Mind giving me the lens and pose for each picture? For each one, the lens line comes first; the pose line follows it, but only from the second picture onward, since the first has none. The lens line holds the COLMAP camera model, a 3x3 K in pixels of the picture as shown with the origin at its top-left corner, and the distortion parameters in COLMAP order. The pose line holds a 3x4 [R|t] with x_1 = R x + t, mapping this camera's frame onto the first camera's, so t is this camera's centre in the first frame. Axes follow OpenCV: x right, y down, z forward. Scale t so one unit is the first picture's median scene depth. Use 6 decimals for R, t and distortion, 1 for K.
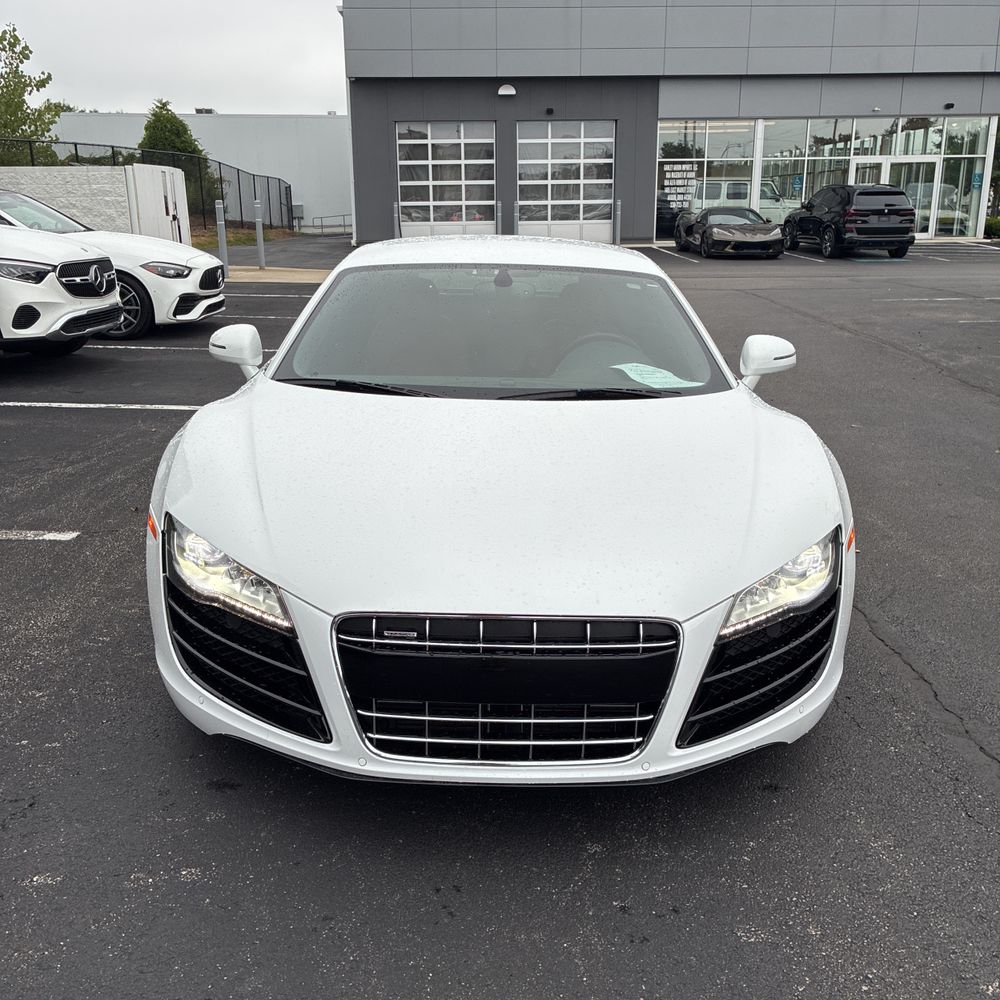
lens RADIAL K [[1047.1, 0, 496.4], [0, 1047.1, 508.6], [0, 0, 1]] dist [0.026731, -0.036308]
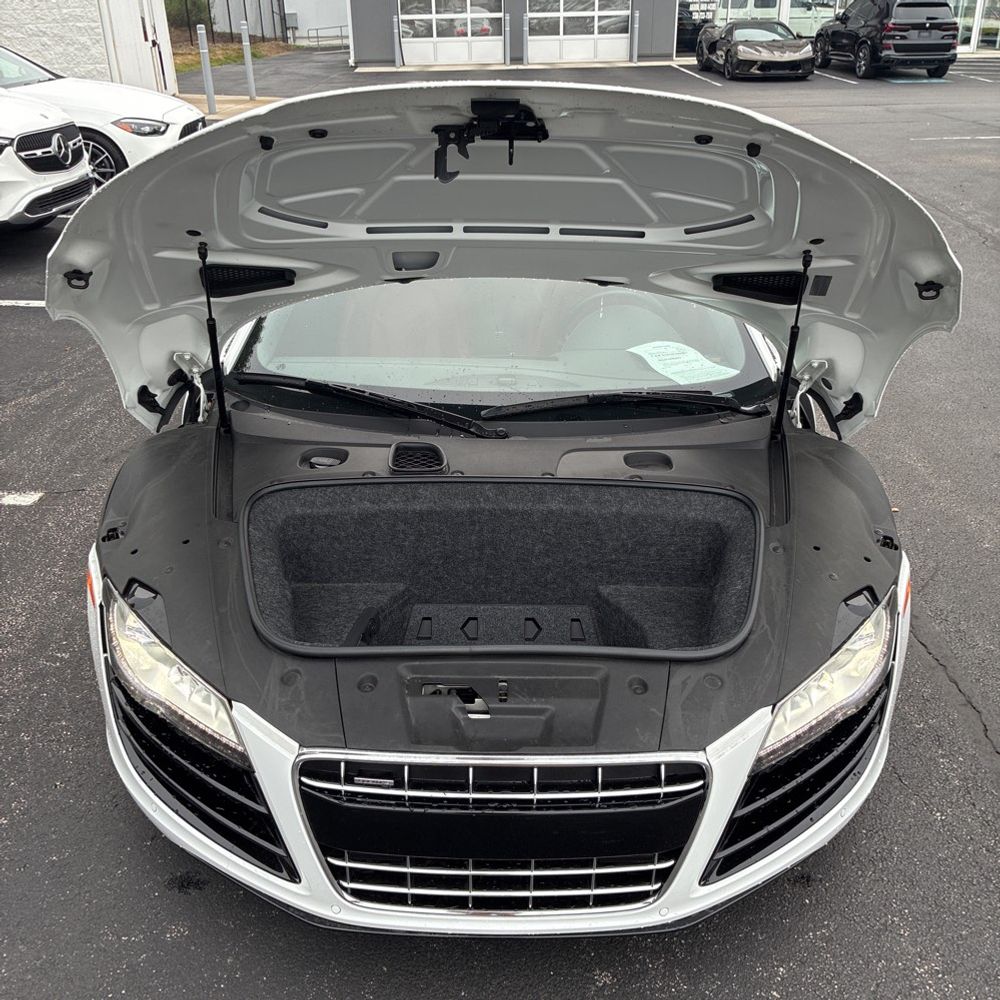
lens RADIAL K [[1021.6, 0, 500.0], [0, 1021.6, 500.0], [0, 0, 1]] dist [0.078925, -0.119207]
pose [[0.999954, -0.004531, -0.008417, 0.004958], [0.005941, 0.984385, 0.175926, -0.073653], [0.007489, -0.175968, 0.984367, 0.068877]]
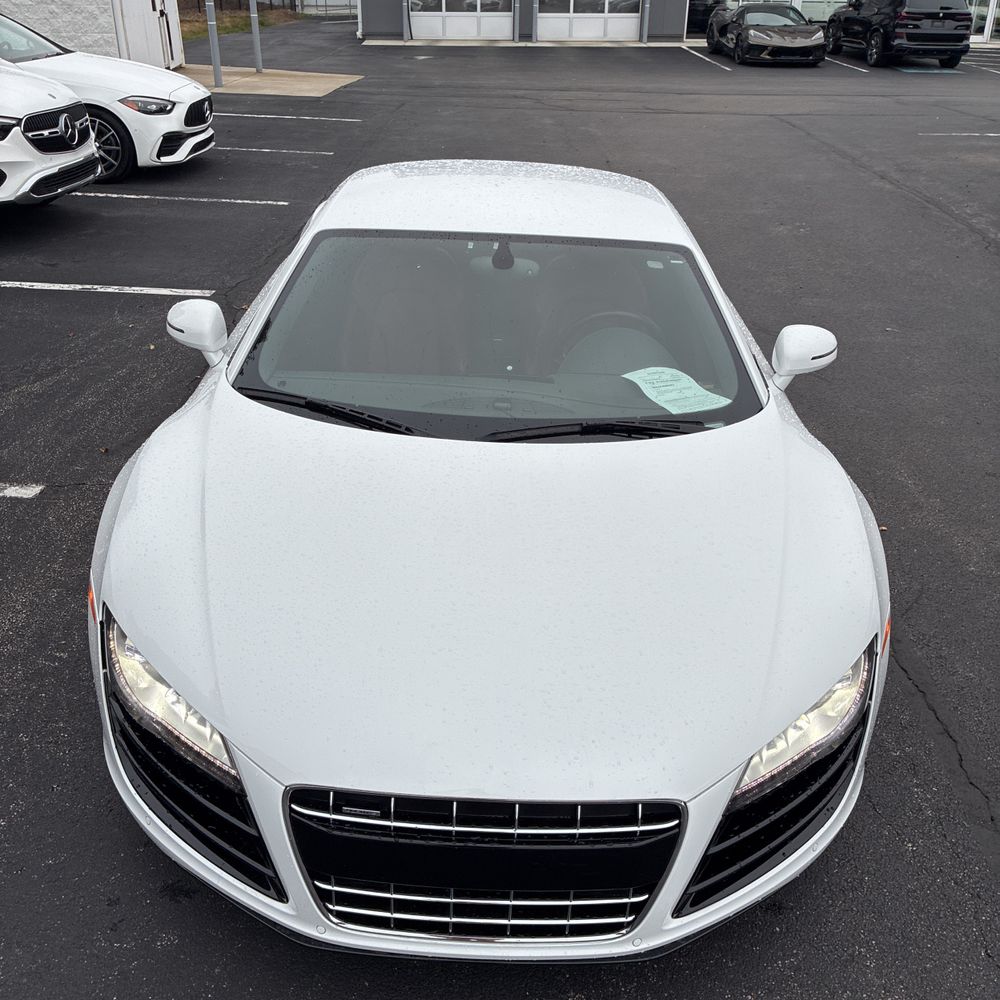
lens RADIAL K [[1026.0, 0, 488.6], [0, 1026.0, 487.8], [0, 0, 1]] dist [0.078085, -0.118157]
pose [[0.999542, 0.026376, -0.014851, 0.005753], [-0.023031, 0.981061, 0.192322, -0.093338], [0.019642, -0.191892, 0.981219, 0.063148]]
